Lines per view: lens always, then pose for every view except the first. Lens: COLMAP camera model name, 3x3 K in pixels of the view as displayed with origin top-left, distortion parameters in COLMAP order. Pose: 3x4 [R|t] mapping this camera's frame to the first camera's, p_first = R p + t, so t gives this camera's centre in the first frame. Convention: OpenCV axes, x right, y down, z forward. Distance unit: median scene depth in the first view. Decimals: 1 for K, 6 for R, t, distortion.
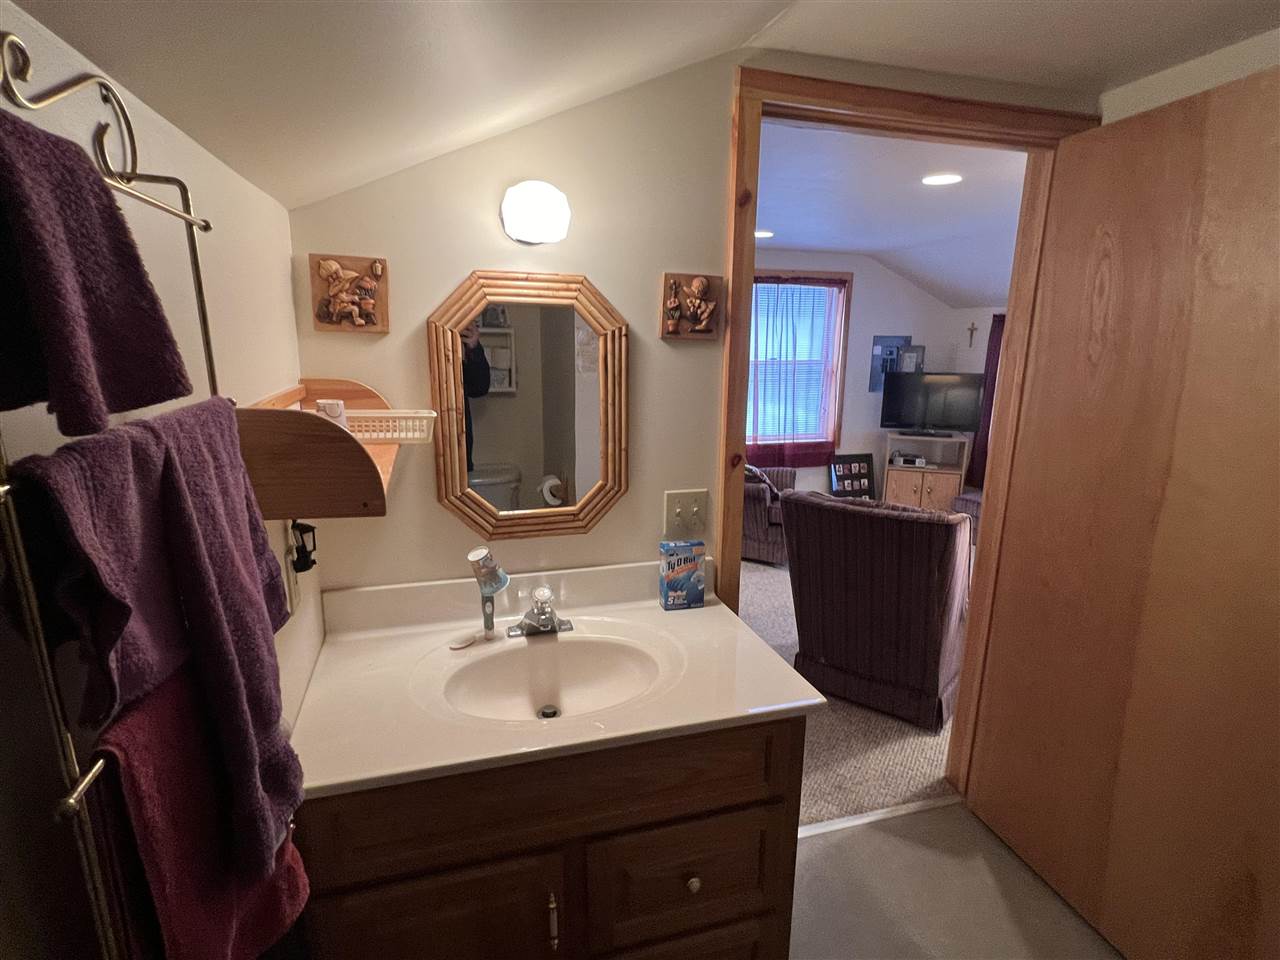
lens RADIAL K [[641.3, 0, 640.1], [0, 641.3, 485.2], [0, 0, 1]] dist [-0.000607, -0.000076]
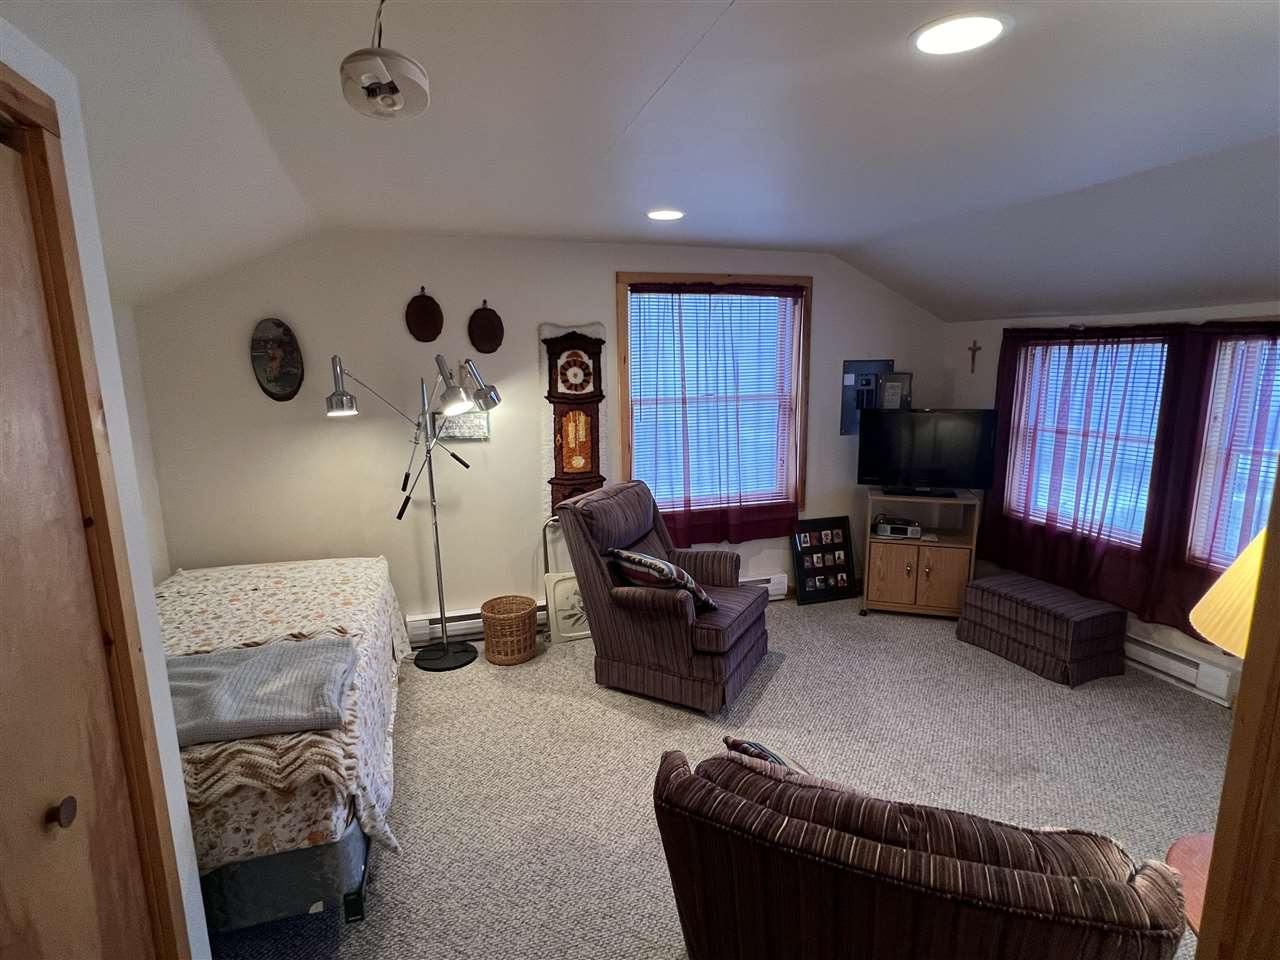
lens RADIAL K [[641.3, 0, 638.2], [0, 641.3, 474.0], [0, 0, 1]] dist [-0.000607, -0.000076]
pose [[0.999490, -0.023840, 0.021253, 0.105965], [0.024863, 0.998477, -0.049248, -0.070240], [-0.020047, 0.049752, 0.998560, 0.265294]]
